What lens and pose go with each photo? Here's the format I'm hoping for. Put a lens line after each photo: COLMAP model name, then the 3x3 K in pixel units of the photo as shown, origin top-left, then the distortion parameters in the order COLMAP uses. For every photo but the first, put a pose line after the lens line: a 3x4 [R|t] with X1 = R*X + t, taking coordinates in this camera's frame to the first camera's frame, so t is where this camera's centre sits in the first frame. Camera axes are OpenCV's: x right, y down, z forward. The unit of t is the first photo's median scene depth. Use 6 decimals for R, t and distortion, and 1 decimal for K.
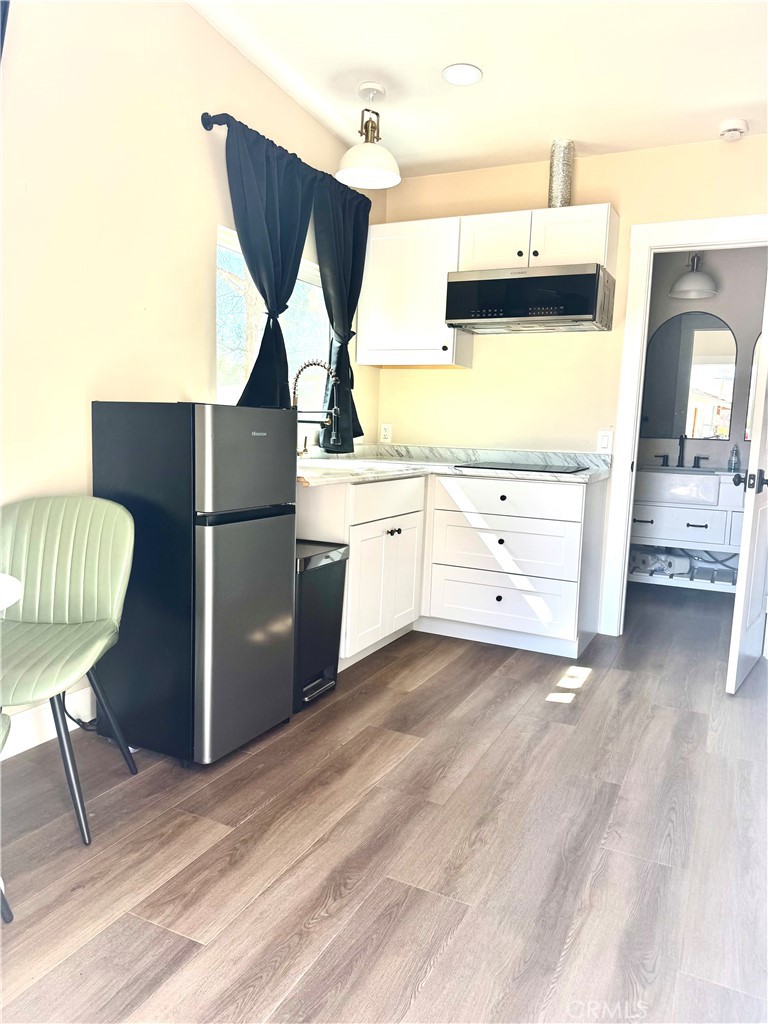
lens RADIAL K [[723.6, 0, 378.4], [0, 723.6, 506.8], [0, 0, 1]] dist [0.011314, -0.018891]
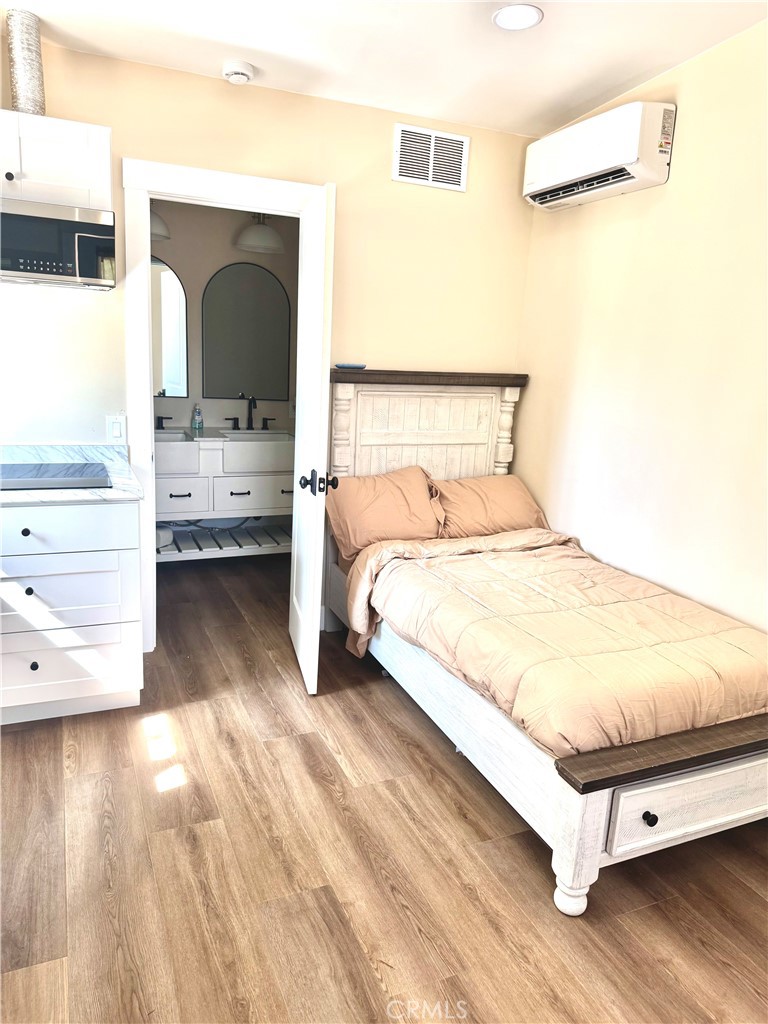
lens RADIAL K [[723.6, 0, 382.7], [0, 723.6, 497.5], [0, 0, 1]] dist [0.011314, -0.018891]
pose [[0.633616, -0.155361, 0.757887, -0.189088], [0.055140, 0.986206, 0.156066, -0.184726], [-0.771680, -0.057096, 0.633443, 0.363600]]
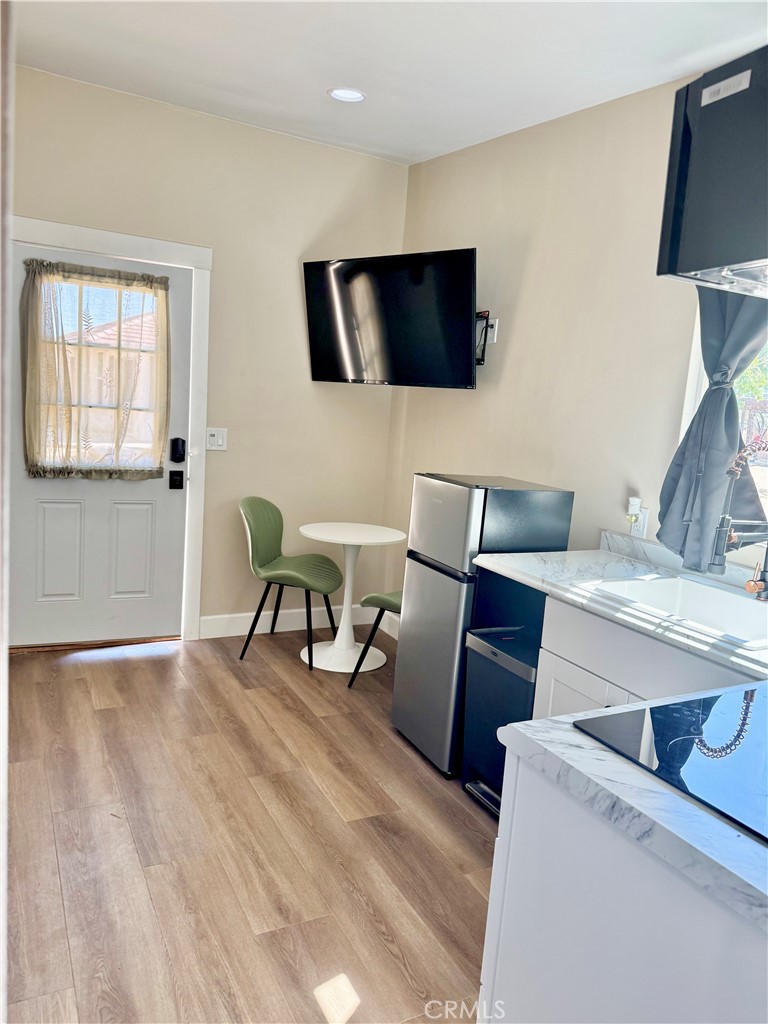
lens RADIAL K [[723.6, 0, 379.7], [0, 723.6, 511.7], [0, 0, 1]] dist [0.011314, -0.018891]
pose [[-0.573299, 0.046263, -0.818039, 0.786755], [-0.198478, 0.960827, 0.193436, -0.264048], [0.794943, 0.273259, -0.541659, 1.410382]]
